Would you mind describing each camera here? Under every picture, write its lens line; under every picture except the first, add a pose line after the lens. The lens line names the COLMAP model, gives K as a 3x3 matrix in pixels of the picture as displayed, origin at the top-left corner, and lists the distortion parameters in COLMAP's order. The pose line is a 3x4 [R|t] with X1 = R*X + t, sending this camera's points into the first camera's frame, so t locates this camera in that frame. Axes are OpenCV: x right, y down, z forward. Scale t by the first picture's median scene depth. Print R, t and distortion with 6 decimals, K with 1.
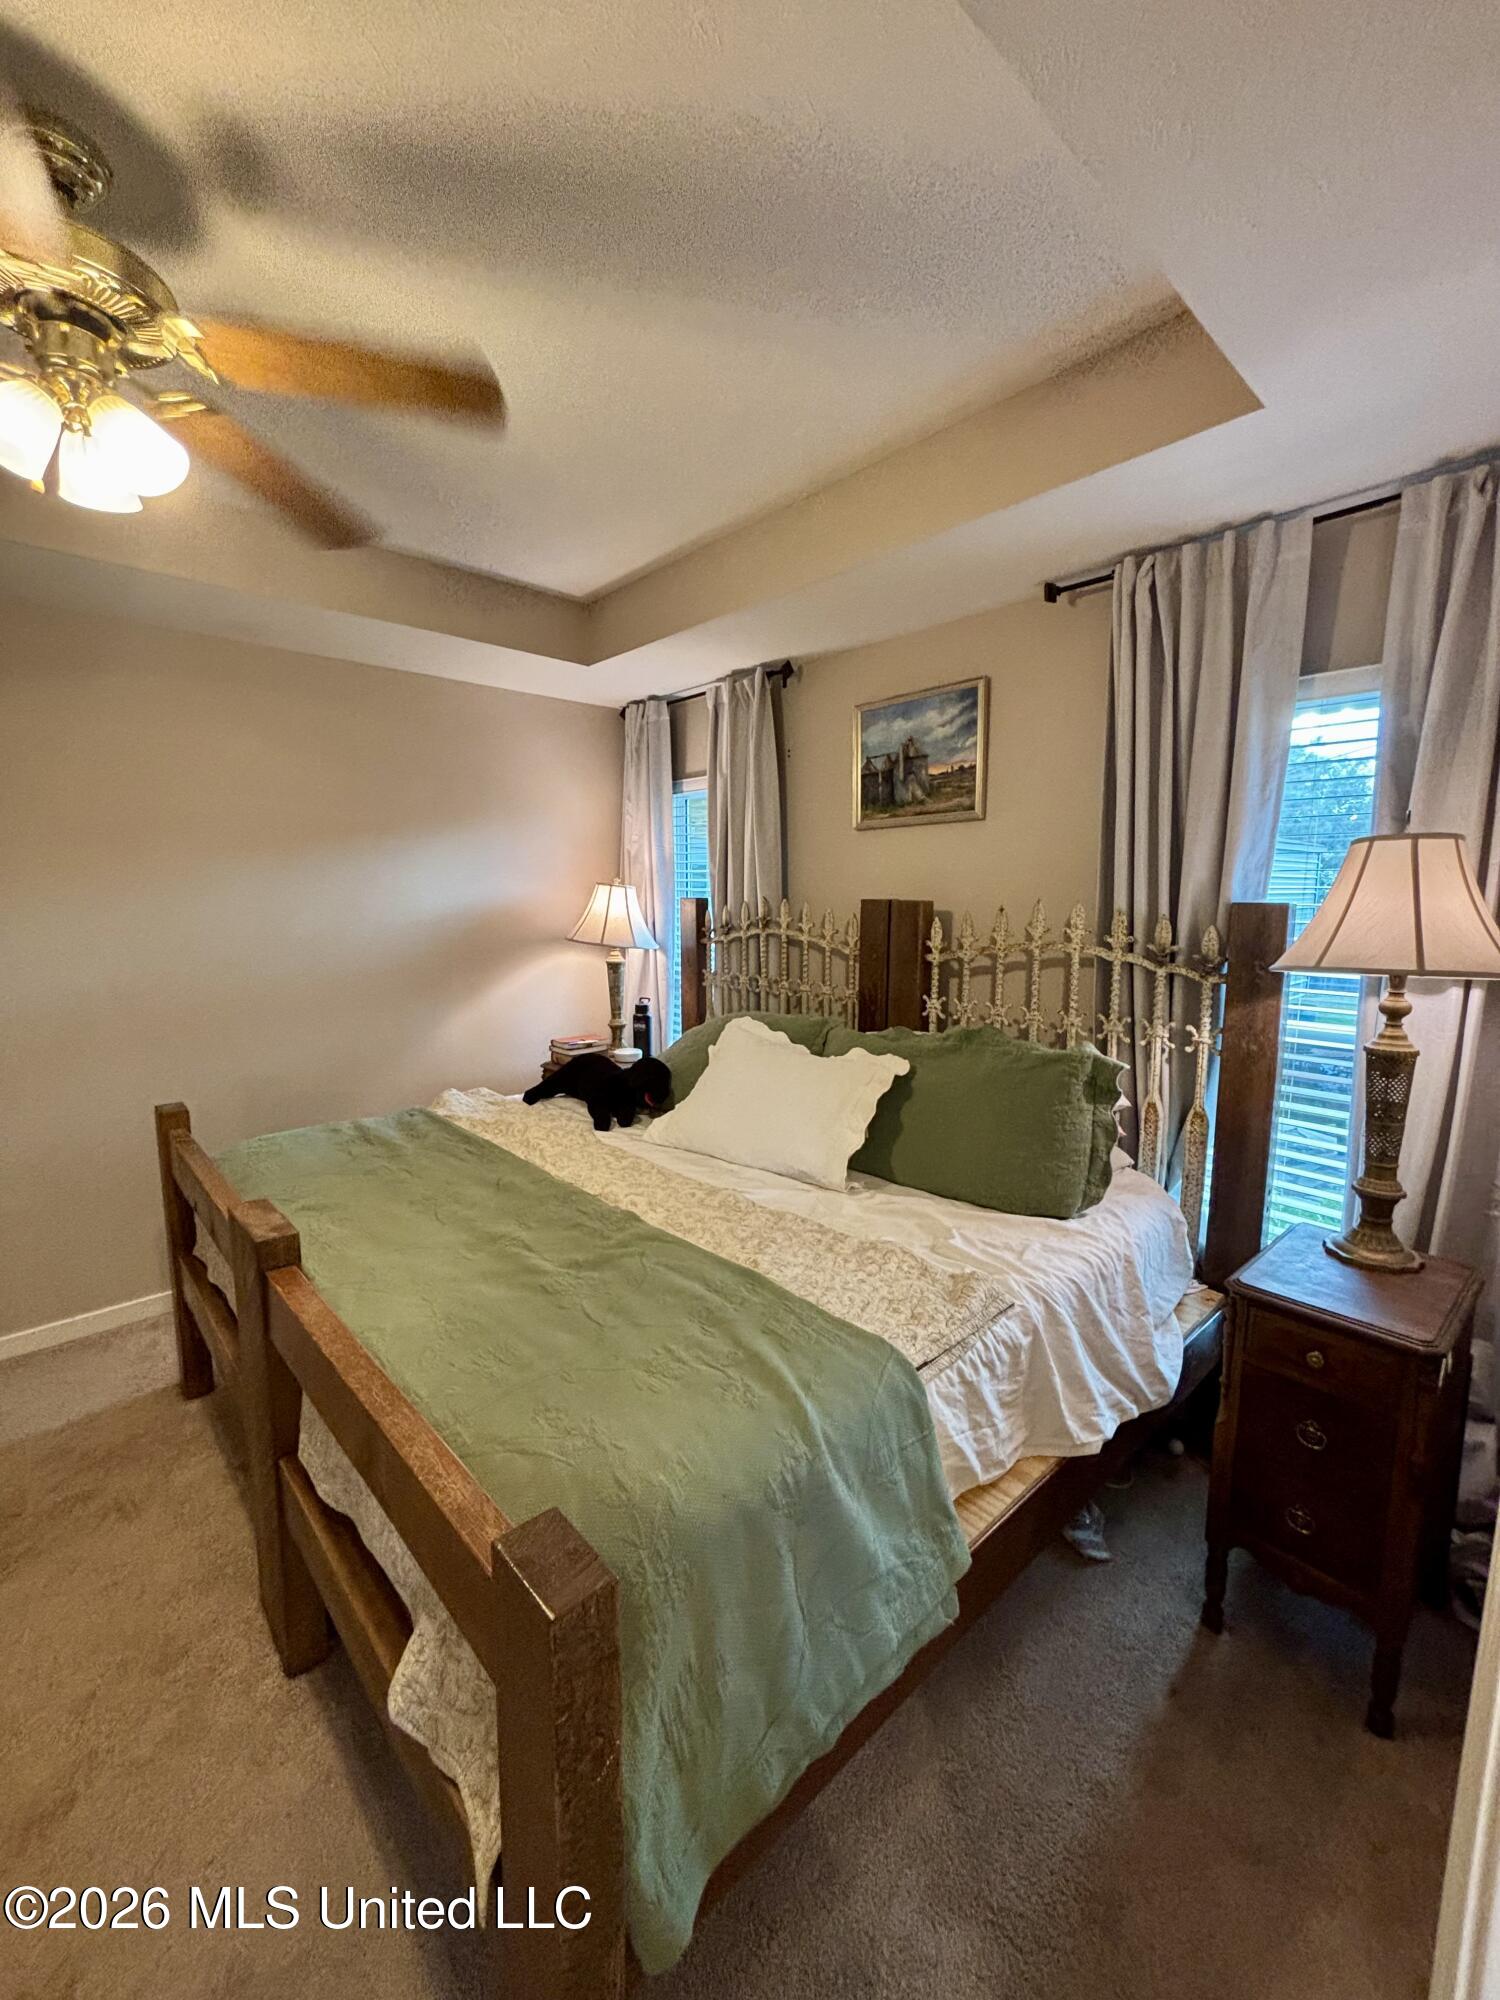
lens RADIAL K [[808.5, 0, 754.8], [0, 808.5, 1004.8], [0, 0, 1]] dist [-0.001251, 0.001195]
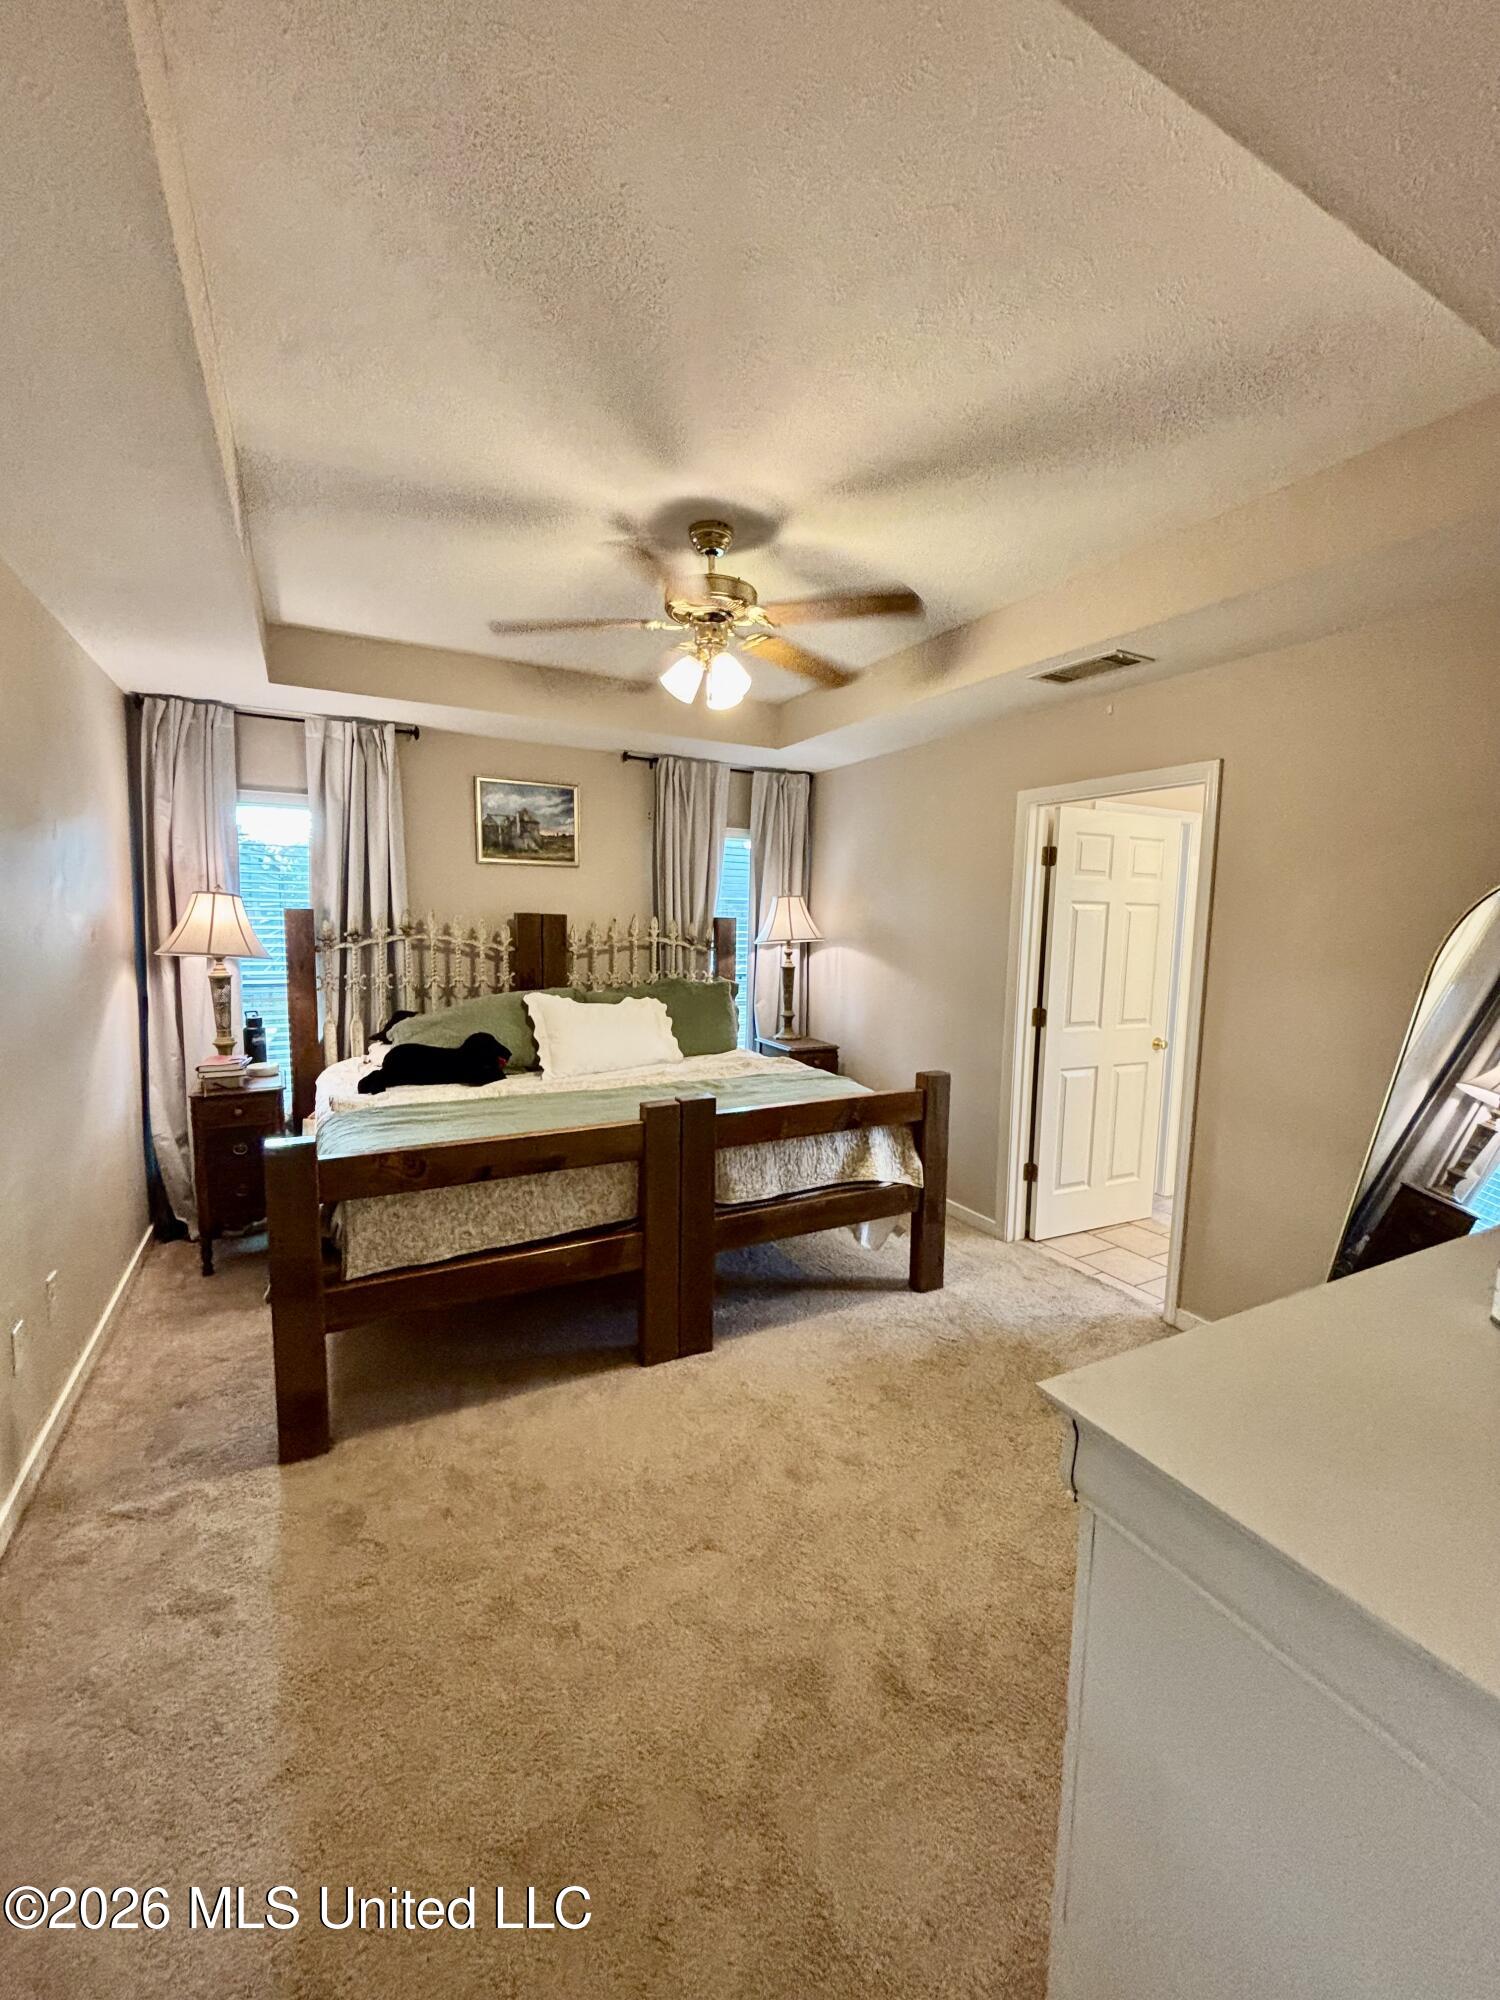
lens RADIAL K [[808.5, 0, 761.9], [0, 808.5, 994.7], [0, 0, 1]] dist [-0.001251, 0.001195]
pose [[0.239847, -0.088085, 0.966806, -1.251089], [0.116603, 0.991280, 0.061387, -0.020819], [-0.963783, 0.098009, 0.248026, 0.219640]]
